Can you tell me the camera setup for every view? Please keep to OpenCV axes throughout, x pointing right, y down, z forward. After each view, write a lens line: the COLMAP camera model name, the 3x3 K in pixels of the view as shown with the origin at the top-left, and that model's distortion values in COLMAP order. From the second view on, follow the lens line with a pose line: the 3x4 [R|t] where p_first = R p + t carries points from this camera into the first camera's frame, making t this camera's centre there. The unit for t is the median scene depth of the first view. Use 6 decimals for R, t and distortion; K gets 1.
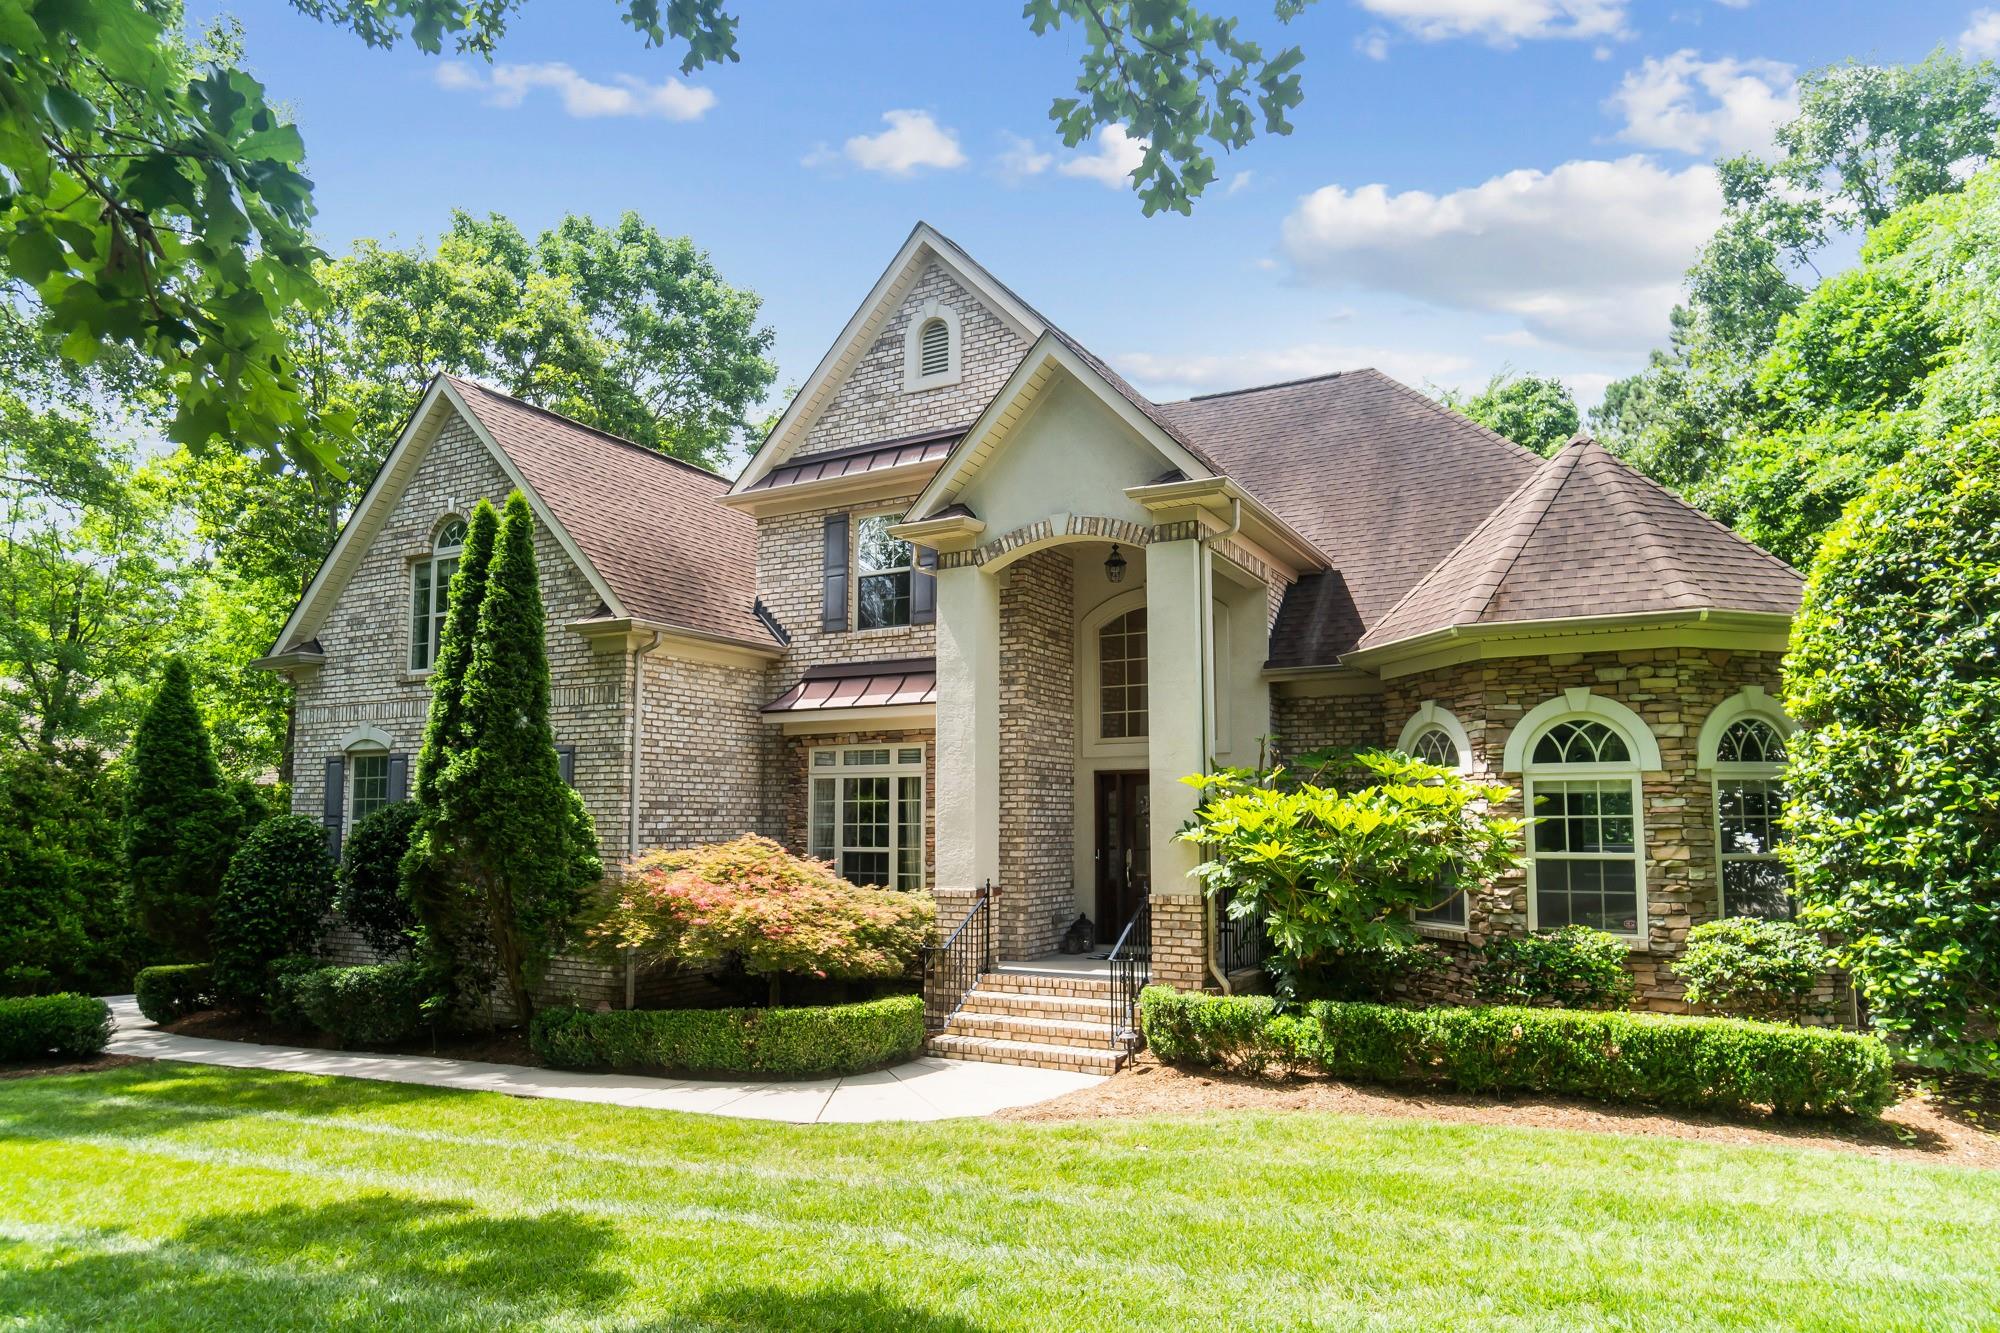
lens RADIAL K [[1203.2, 0, 1012.3], [0, 1203.2, 724.9], [0, 0, 1]] dist [0.014830, -0.000714]
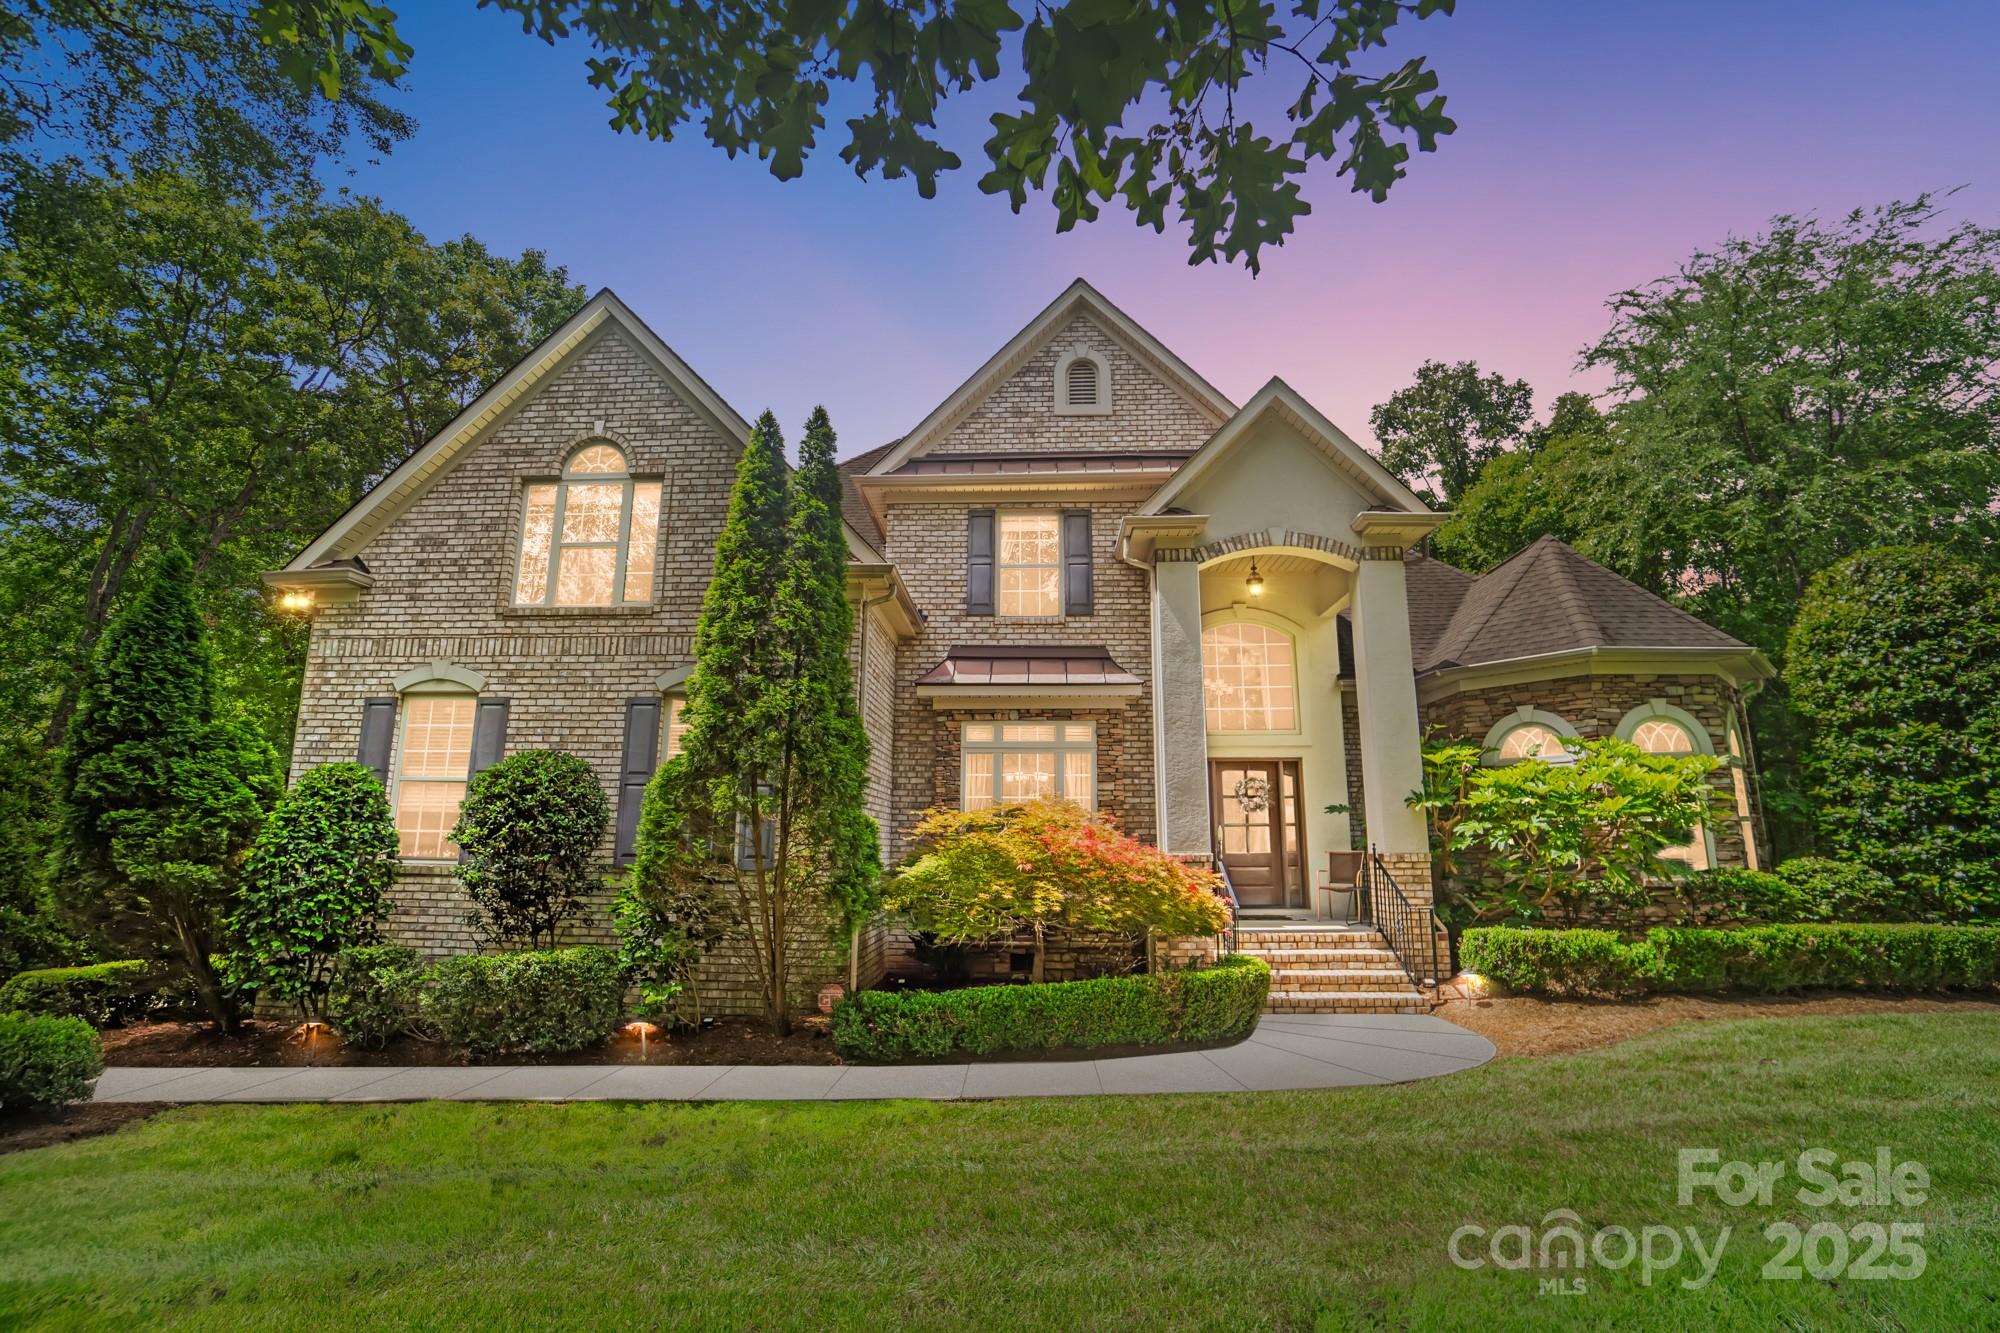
lens RADIAL K [[873.4, 0, 1000.6], [0, 873.4, 670.6], [0, 0, 1]] dist [-0.024530, 0.001561]
pose [[0.899152, 0.091374, 0.427991, -0.501346], [-0.042290, 0.991525, -0.122840, 0.071366], [-0.435588, 0.092352, 0.895396, 0.335027]]
